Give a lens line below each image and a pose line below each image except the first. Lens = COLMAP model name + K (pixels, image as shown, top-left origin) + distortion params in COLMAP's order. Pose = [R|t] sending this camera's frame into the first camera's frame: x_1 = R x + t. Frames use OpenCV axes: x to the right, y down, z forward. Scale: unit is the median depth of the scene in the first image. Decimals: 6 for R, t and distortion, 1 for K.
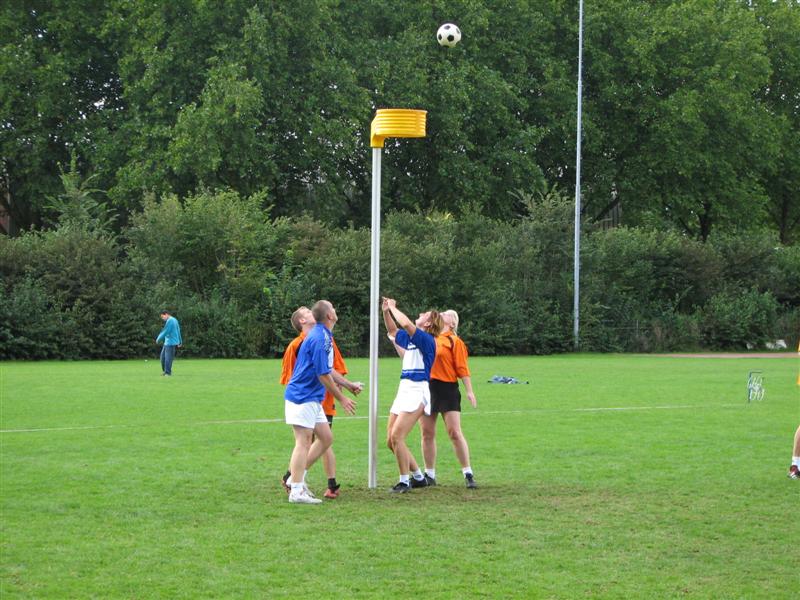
lens RADIAL K [[2205.2, 0, 360.1], [0, 2205.2, 316.1], [0, 0, 1]] dist [0.177238, 0.000000]
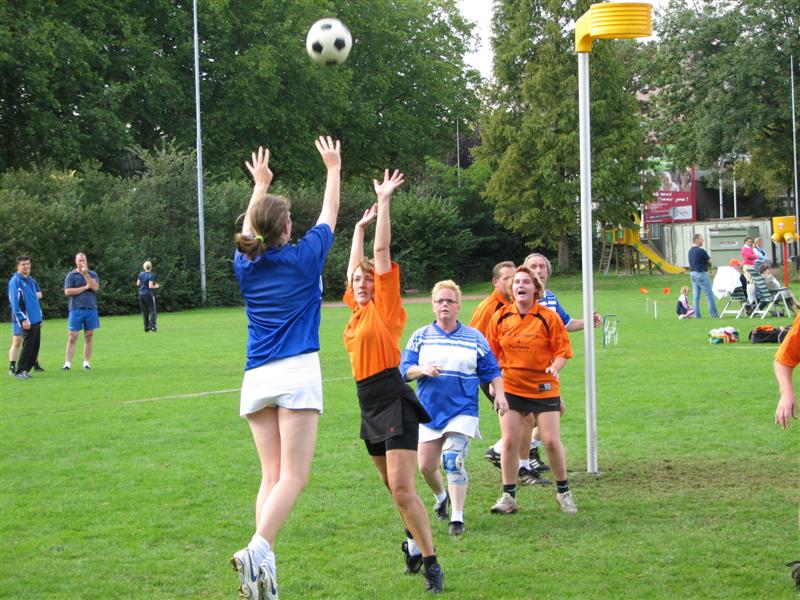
lens RADIAL K [[2088.2, 0, 332.5], [0, 2088.2, 324.8], [0, 0, 1]] dist [0.123509, 0.000000]
pose [[0.969842, -0.045790, 0.239394, -0.069835], [0.040015, 0.998780, 0.028932, -0.000705], [-0.240426, -0.018480, 0.970491, 0.071596]]
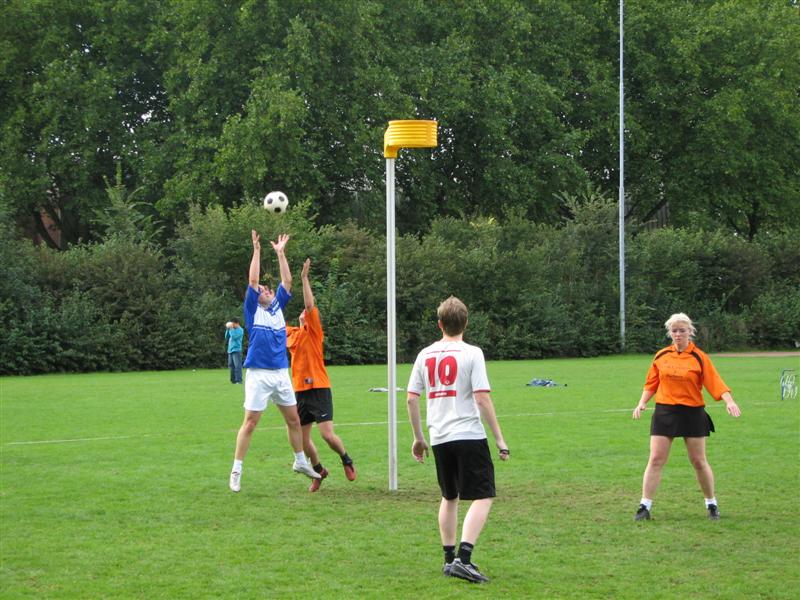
lens RADIAL K [[2205.2, 0, 359.0], [0, 2205.2, 335.8], [0, 0, 1]] dist [0.177238, 0.000000]
pose [[0.999448, -0.019801, -0.026679, 0.004845], [0.019962, 0.999784, 0.005801, -0.000045], [0.026558, -0.006331, 0.999627, -0.006560]]
